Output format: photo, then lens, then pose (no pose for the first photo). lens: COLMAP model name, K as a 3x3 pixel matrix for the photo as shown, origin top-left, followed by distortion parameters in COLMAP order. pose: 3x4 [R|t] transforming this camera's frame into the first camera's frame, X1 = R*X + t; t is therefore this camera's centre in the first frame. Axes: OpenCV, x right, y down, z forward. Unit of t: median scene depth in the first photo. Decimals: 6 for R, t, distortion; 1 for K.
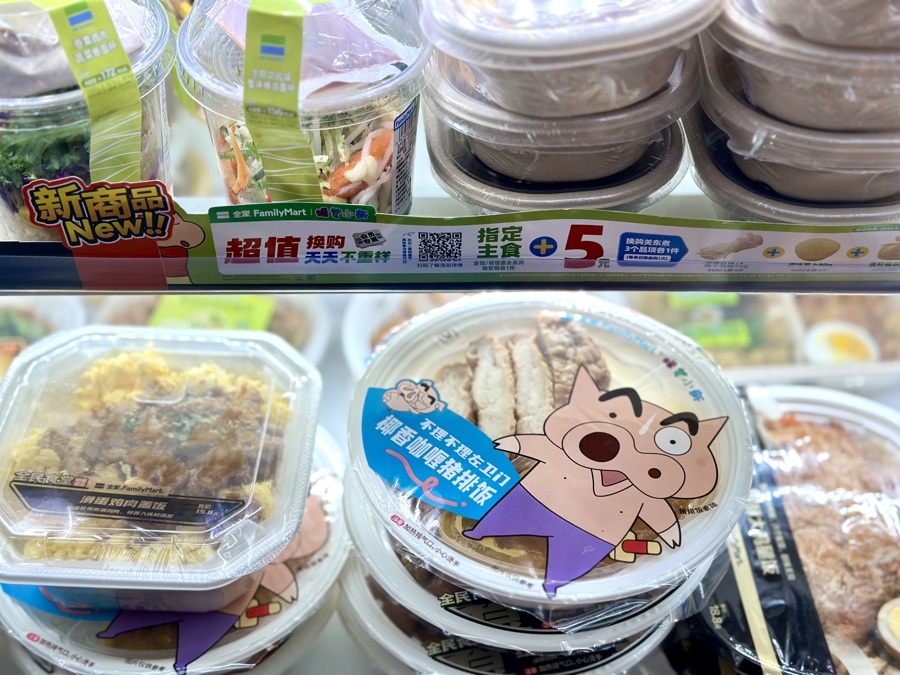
lens RADIAL K [[1253.4, 0, 445.5], [0, 1253.4, 339.0], [0, 0, 1]] dist [0.105875, 0.000000]
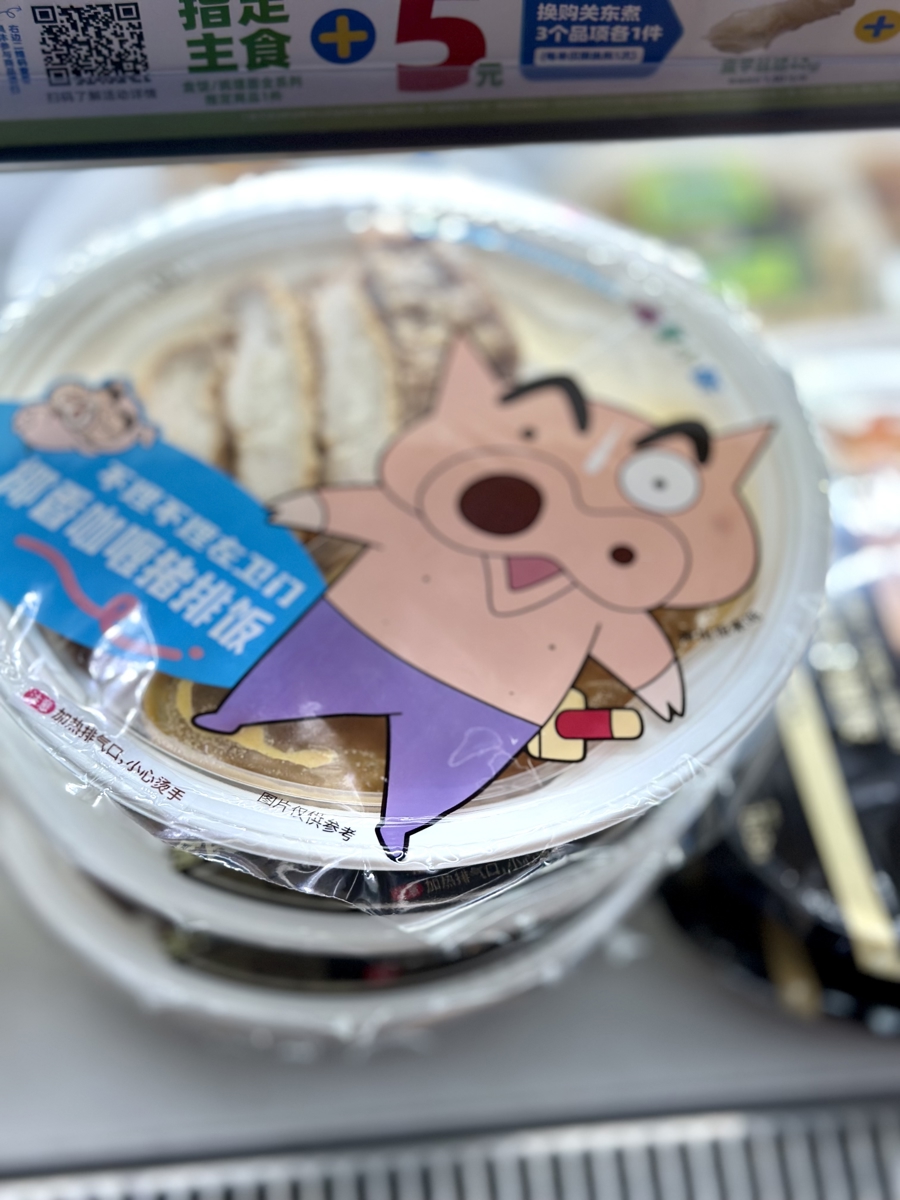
lens RADIAL K [[1671.2, 0, 456.2], [0, 1671.2, 601.3], [0, 0, 1]] dist [0.105875, 0.000000]
pose [[0.996311, -0.061140, 0.060222, 0.069268], [0.051720, 0.987759, 0.147165, 0.031229], [-0.068482, -0.143507, 0.987277, 0.407704]]
